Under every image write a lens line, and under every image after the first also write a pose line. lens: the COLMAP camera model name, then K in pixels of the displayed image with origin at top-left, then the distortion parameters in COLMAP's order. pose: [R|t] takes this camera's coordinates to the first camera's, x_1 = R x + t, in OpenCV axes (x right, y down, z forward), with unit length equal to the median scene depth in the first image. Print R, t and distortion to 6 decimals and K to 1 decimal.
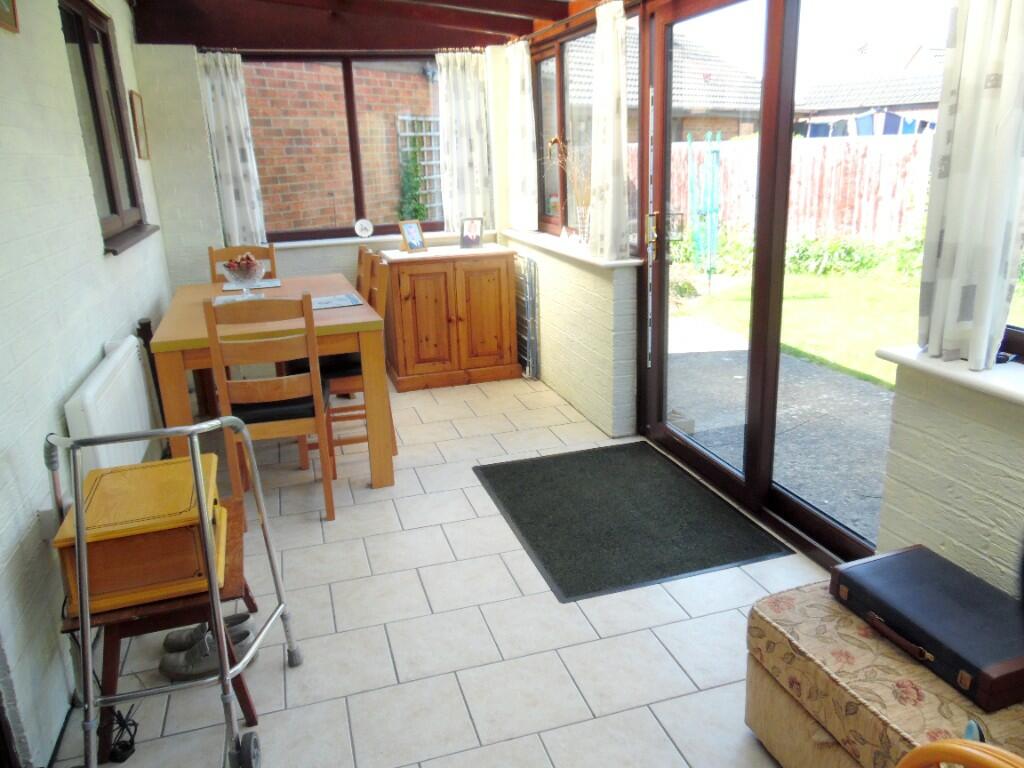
lens RADIAL K [[778.7, 0, 515.7], [0, 778.7, 377.3], [0, 0, 1]] dist [-0.019983, 0.056366]
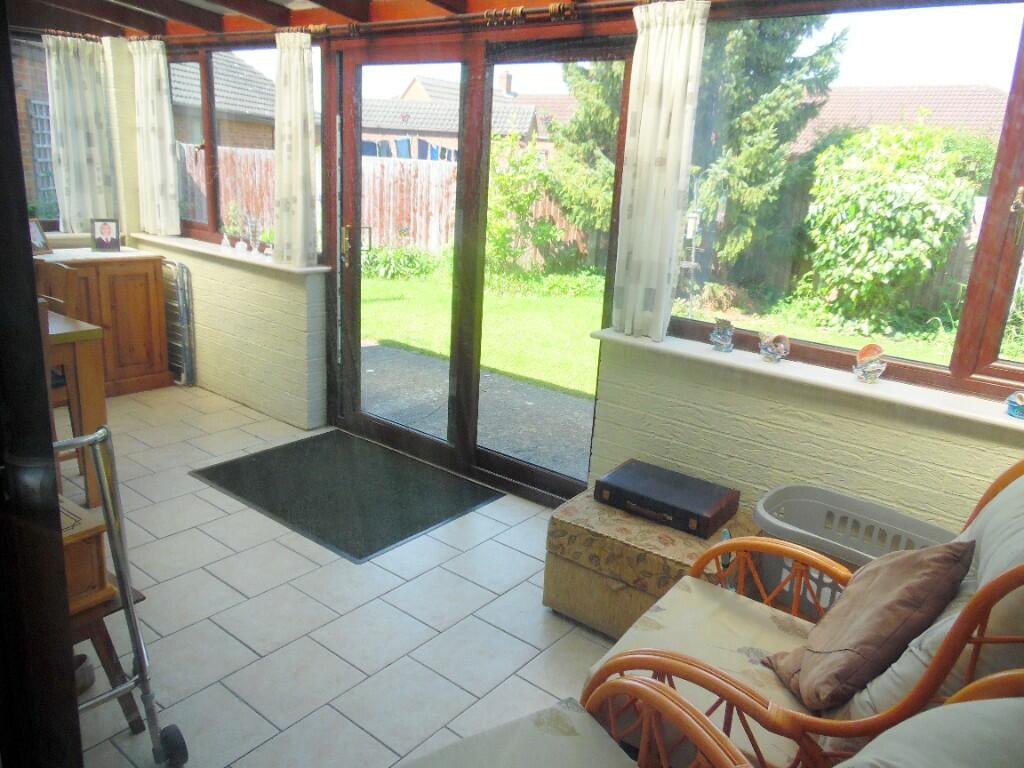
lens RADIAL K [[778.7, 0, 517.8], [0, 778.7, 379.0], [0, 0, 1]] dist [-0.019983, 0.056366]
pose [[0.816540, -0.073572, 0.572581, -0.203399], [0.074787, 0.996969, 0.021451, 0.004058], [-0.572423, 0.025306, 0.819568, -0.048493]]
